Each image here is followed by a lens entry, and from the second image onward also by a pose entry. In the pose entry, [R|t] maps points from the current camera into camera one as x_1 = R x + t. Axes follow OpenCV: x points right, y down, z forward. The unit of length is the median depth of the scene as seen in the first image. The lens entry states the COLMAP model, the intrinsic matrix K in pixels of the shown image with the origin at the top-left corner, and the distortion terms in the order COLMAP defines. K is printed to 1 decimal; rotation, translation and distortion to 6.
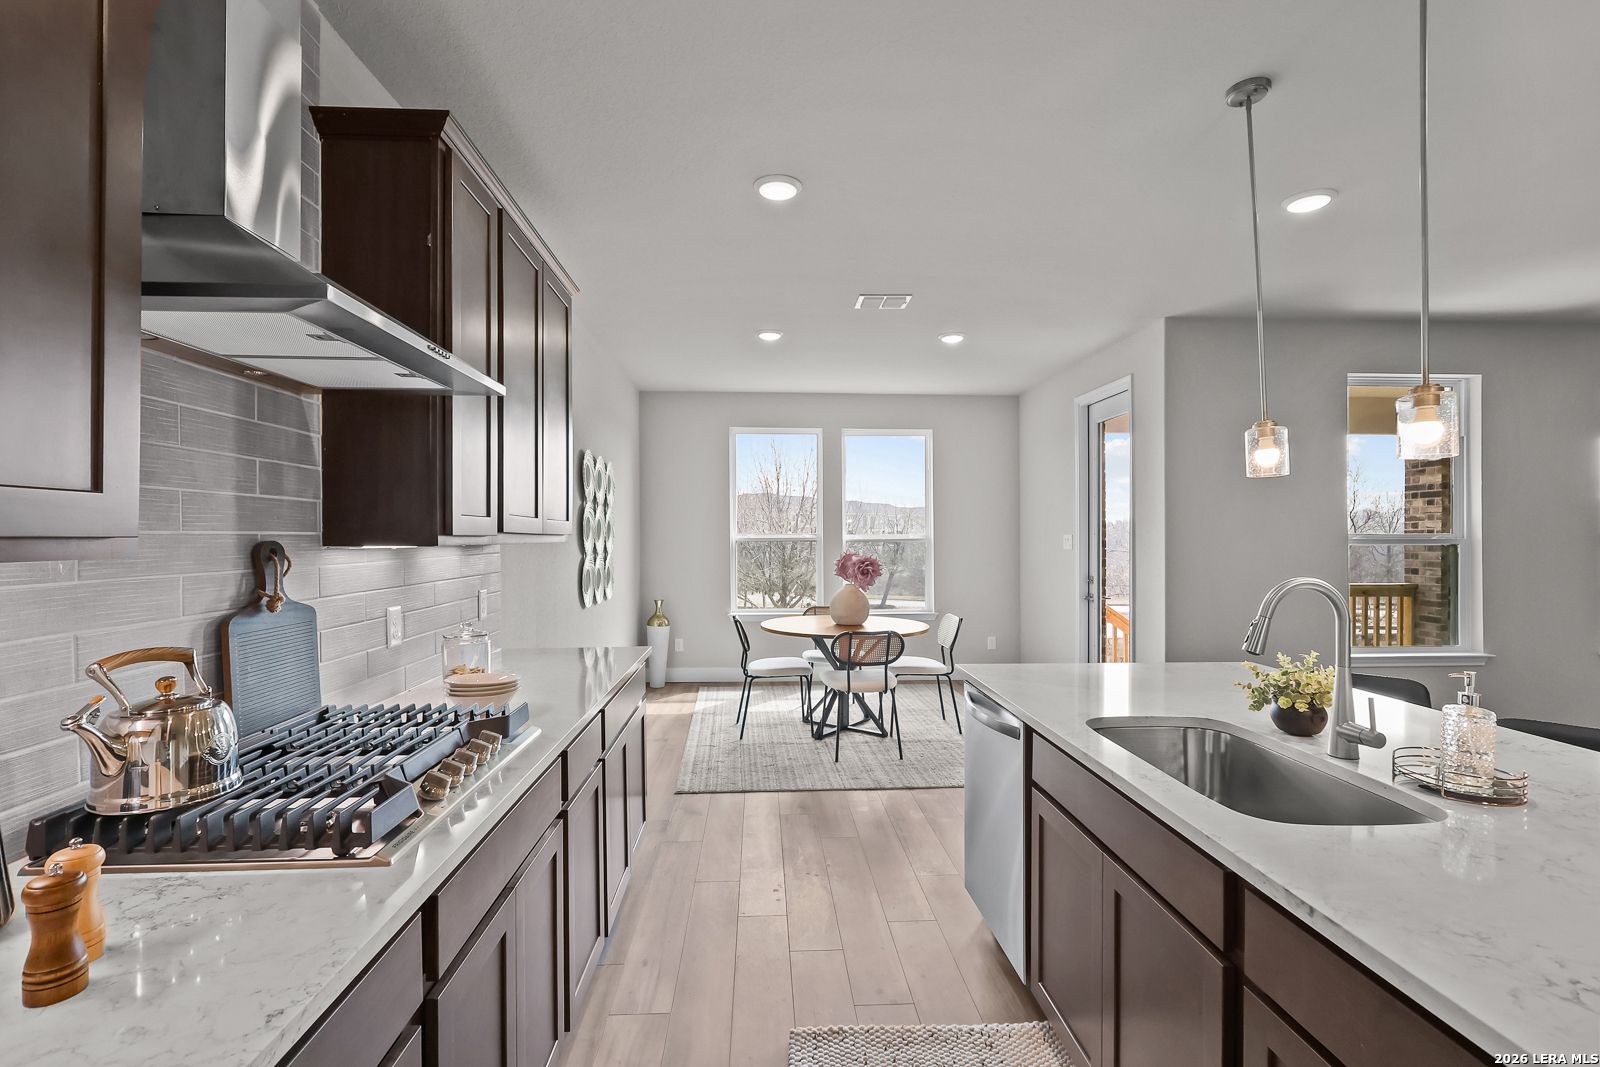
lens RADIAL K [[734.7, 0, 800.2], [0, 734.7, 535.9], [0, 0, 1]] dist [-0.003437, -0.000072]
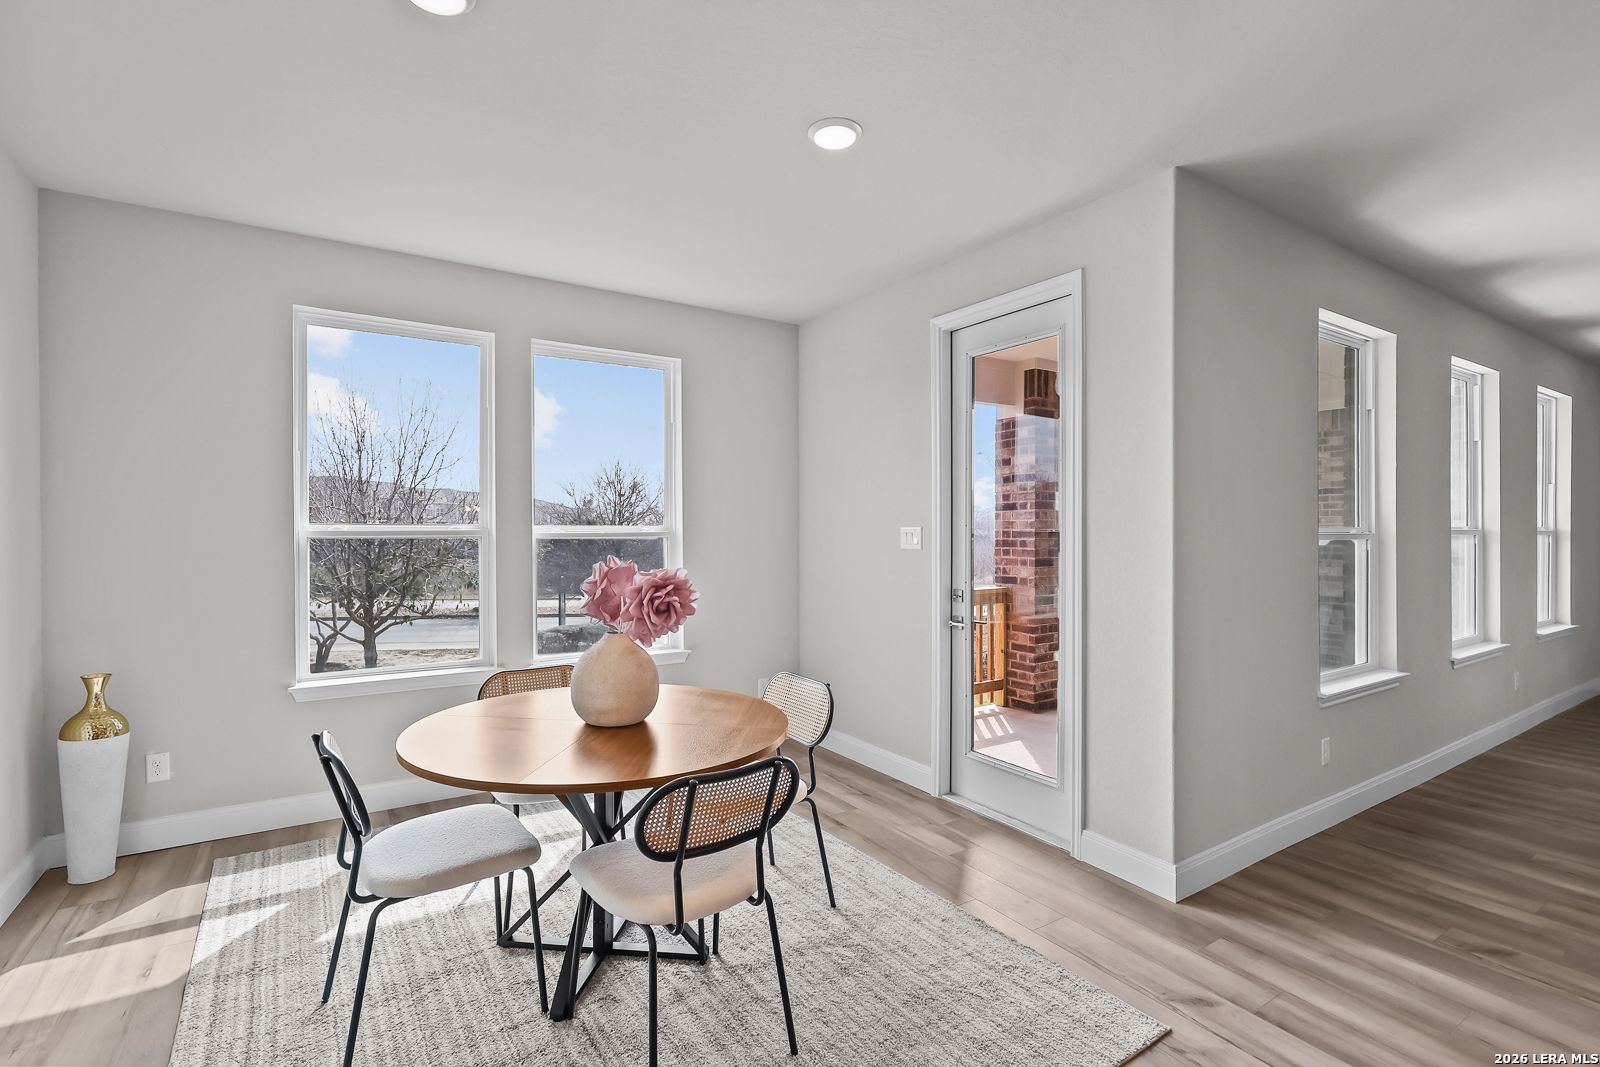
lens RADIAL K [[734.7, 0, 796.9], [0, 734.7, 528.2], [0, 0, 1]] dist [-0.003437, -0.000072]
pose [[0.867742, 0.001451, 0.497013, -0.056998], [-0.001862, 0.999998, 0.000333, -0.000469], [-0.497011, -0.001214, 0.867743, 0.490765]]
